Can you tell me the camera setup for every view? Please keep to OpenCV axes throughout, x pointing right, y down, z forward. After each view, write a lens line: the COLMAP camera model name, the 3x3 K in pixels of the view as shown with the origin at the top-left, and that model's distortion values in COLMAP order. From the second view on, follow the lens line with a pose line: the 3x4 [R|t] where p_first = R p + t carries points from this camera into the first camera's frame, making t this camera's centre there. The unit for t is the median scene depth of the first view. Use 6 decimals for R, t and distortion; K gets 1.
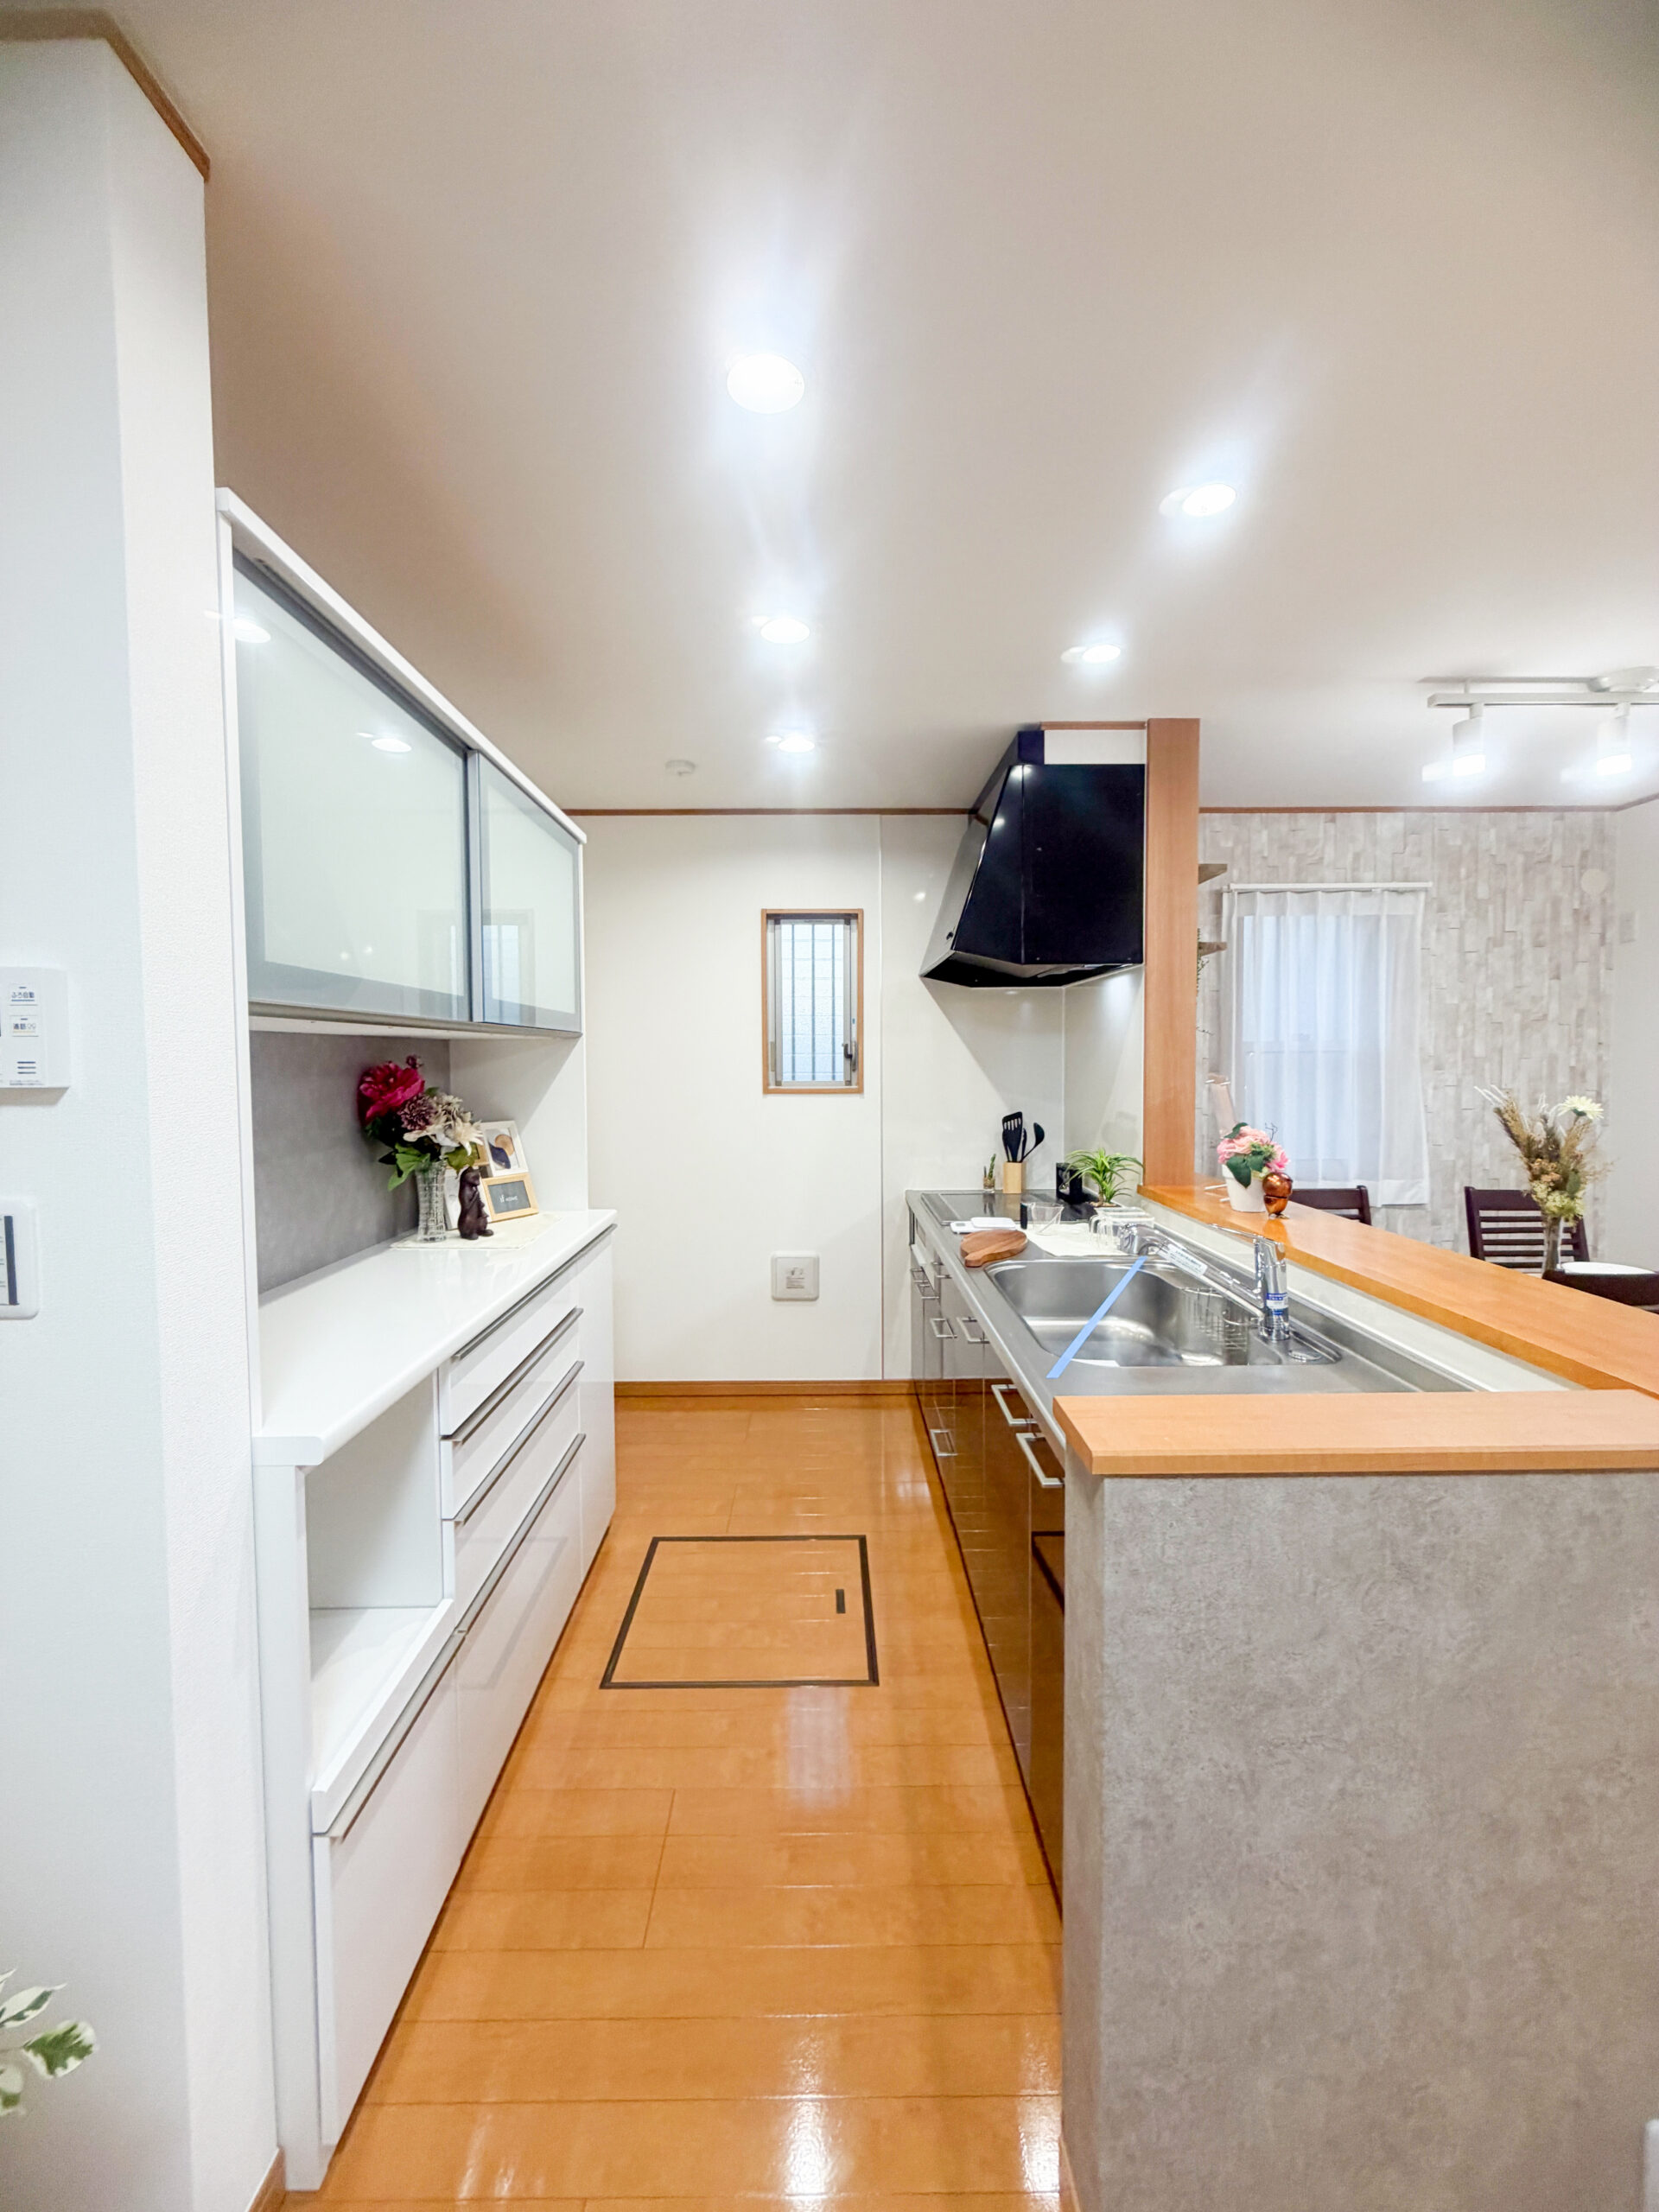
lens RADIAL K [[895.5, 0, 829.5], [0, 895.5, 1106.0], [0, 0, 1]] dist [-0.001184, 0.000910]
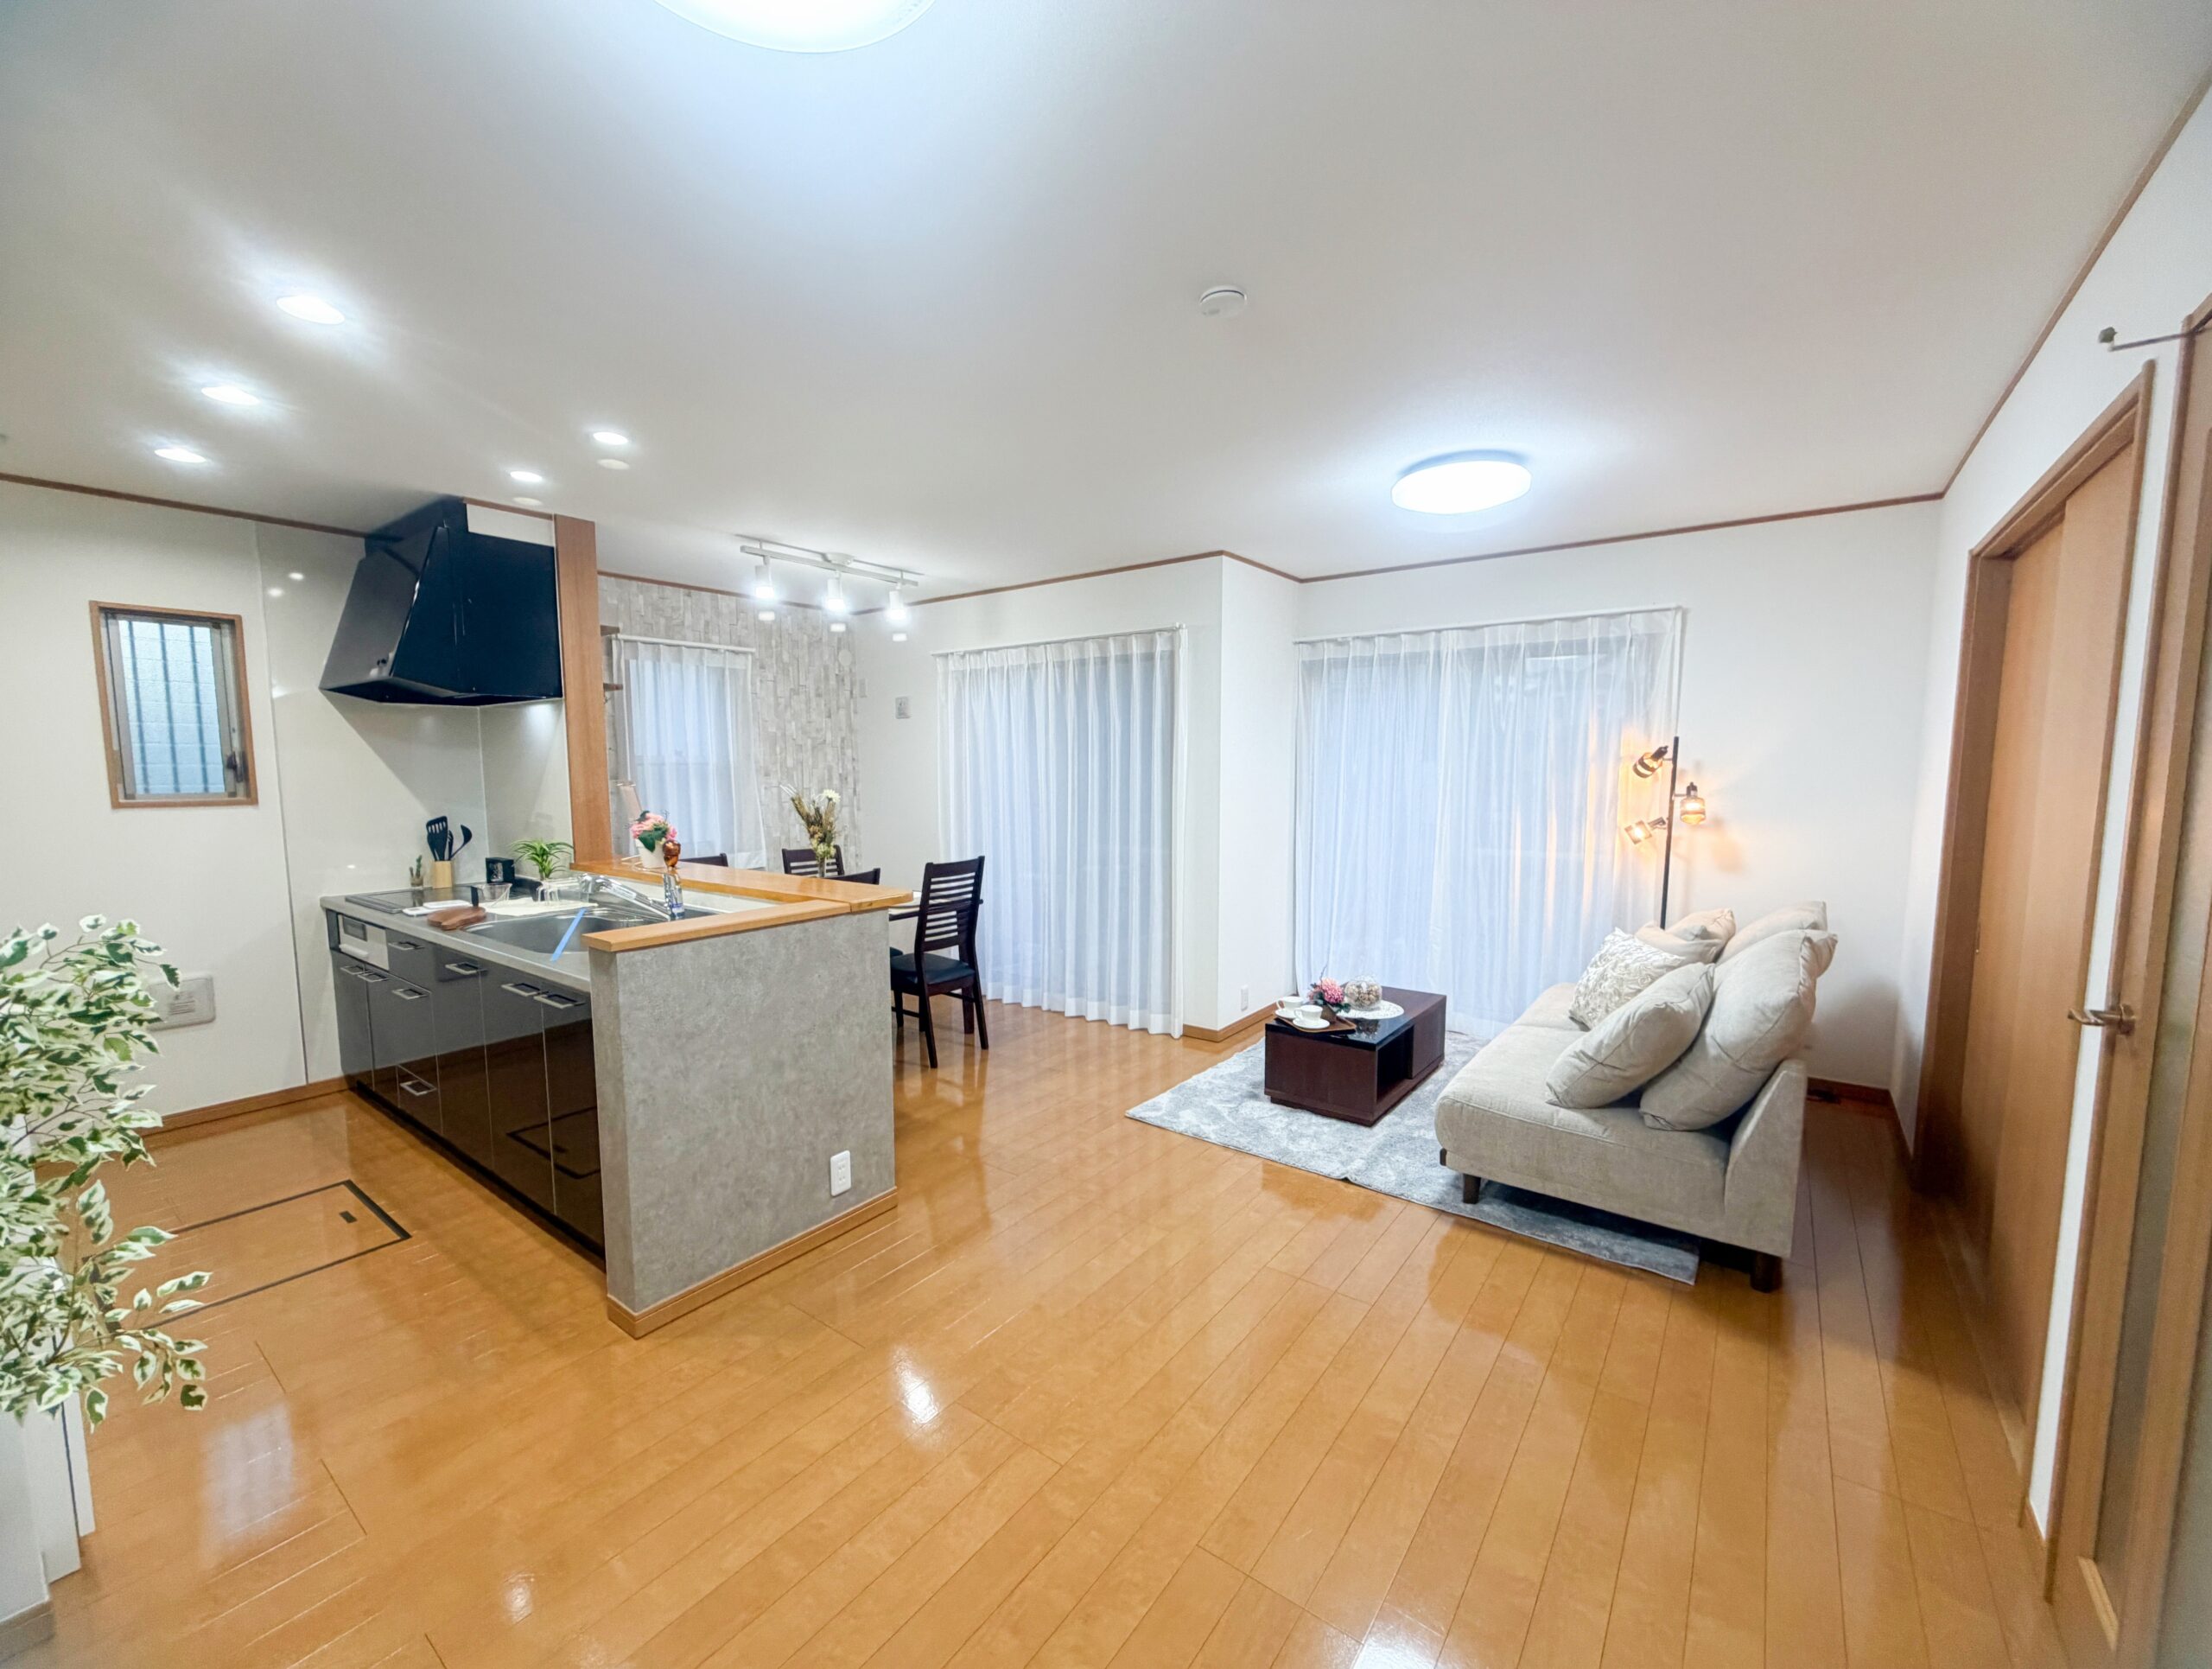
lens RADIAL K [[895.6, 0, 1046.0], [0, 895.6, 845.2], [0, 0, 1]] dist [-0.001184, 0.000910]
pose [[0.638117, -0.066656, 0.767049, -0.173324], [0.042247, 0.997776, 0.051560, 0.017114], [-0.768780, -0.000496, 0.639513, -0.309755]]
